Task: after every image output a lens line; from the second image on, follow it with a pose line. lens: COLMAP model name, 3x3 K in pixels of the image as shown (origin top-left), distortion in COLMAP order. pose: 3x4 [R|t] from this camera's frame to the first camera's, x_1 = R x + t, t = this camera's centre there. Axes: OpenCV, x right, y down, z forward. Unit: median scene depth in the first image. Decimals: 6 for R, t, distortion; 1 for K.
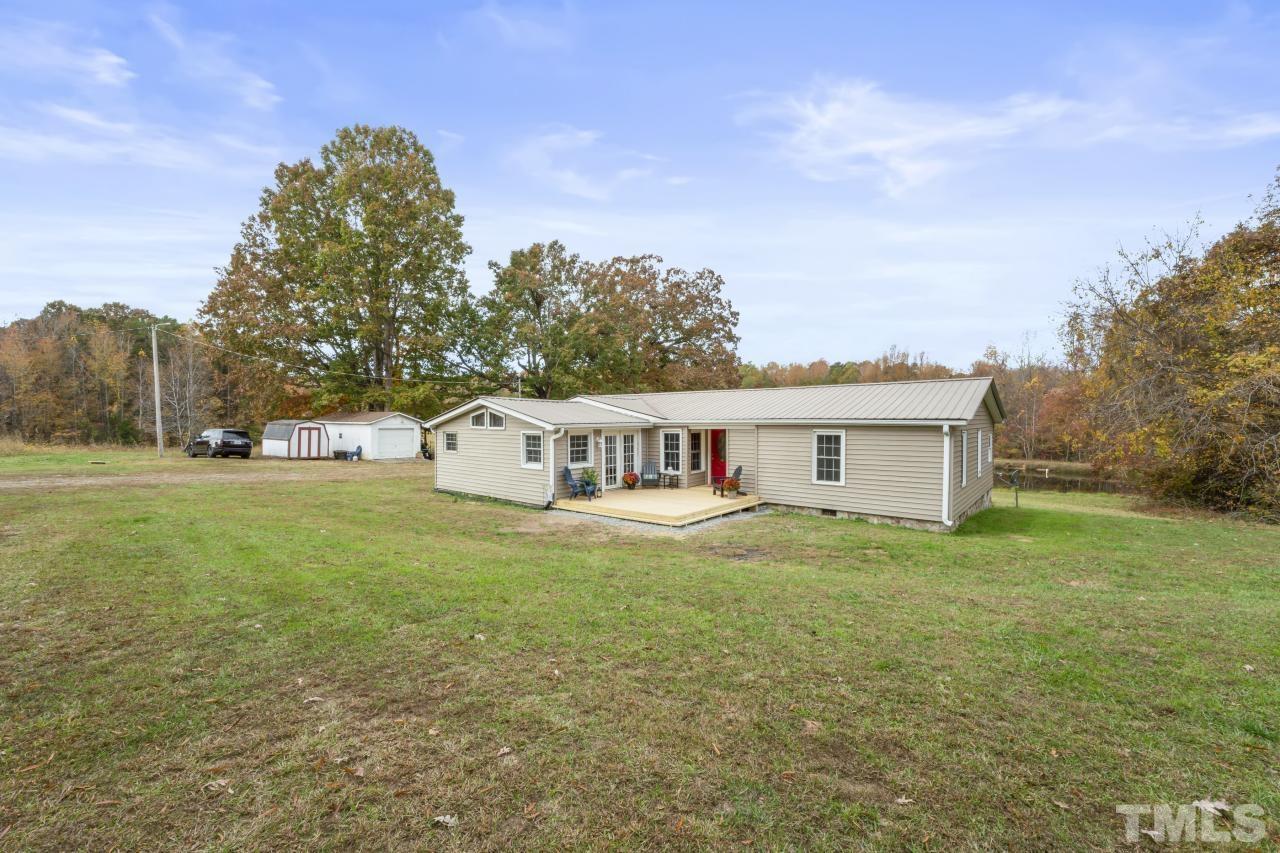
lens RADIAL K [[521.5, 0, 638.4], [0, 521.5, 427.7], [0, 0, 1]] dist [-0.018112, 0.004573]
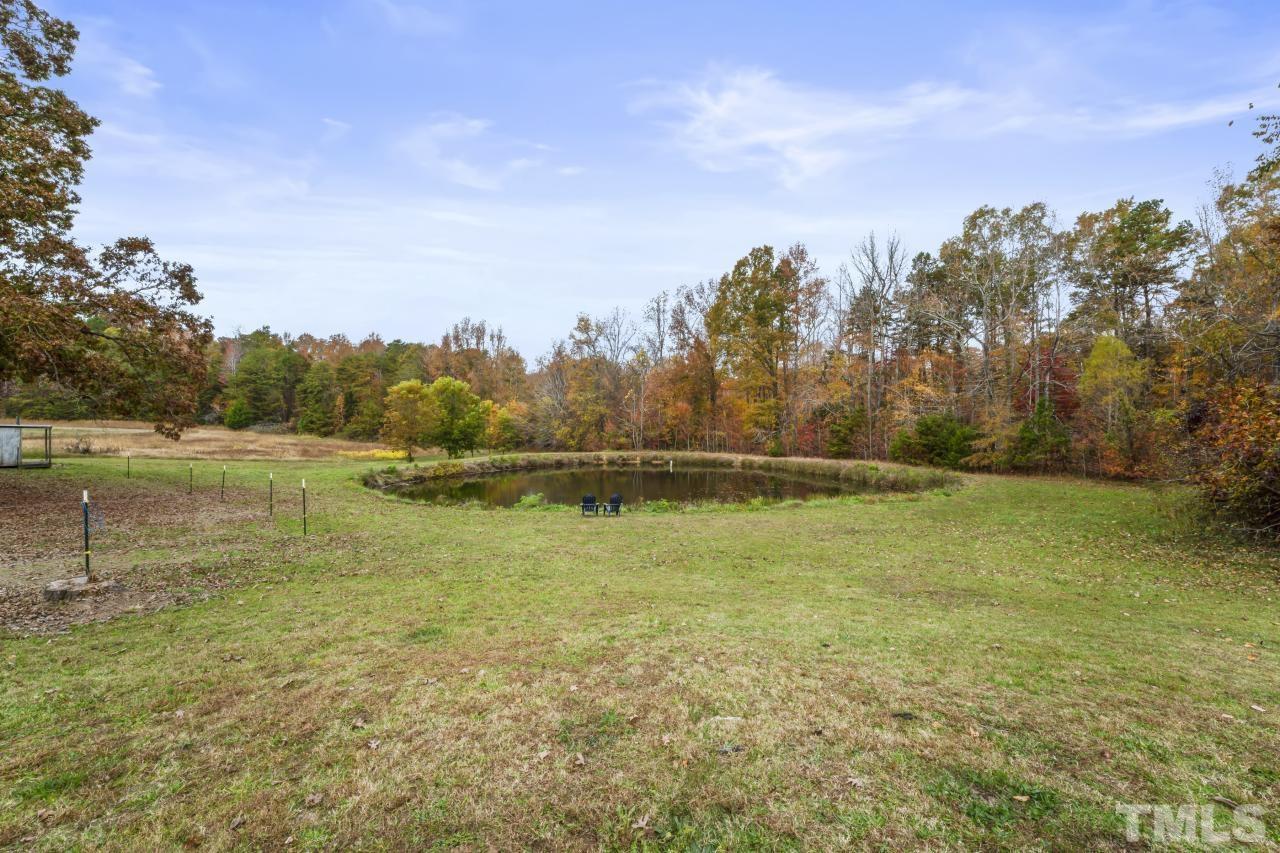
lens RADIAL K [[521.5, 0, 638.4], [0, 521.5, 427.7], [0, 0, 1]] dist [-0.018112, 0.004573]
pose [[0.699447, -0.004643, 0.714669, 0.738437], [0.008509, 0.999962, -0.001832, 0.119226], [-0.714634, 0.007363, 0.699460, 1.848679]]
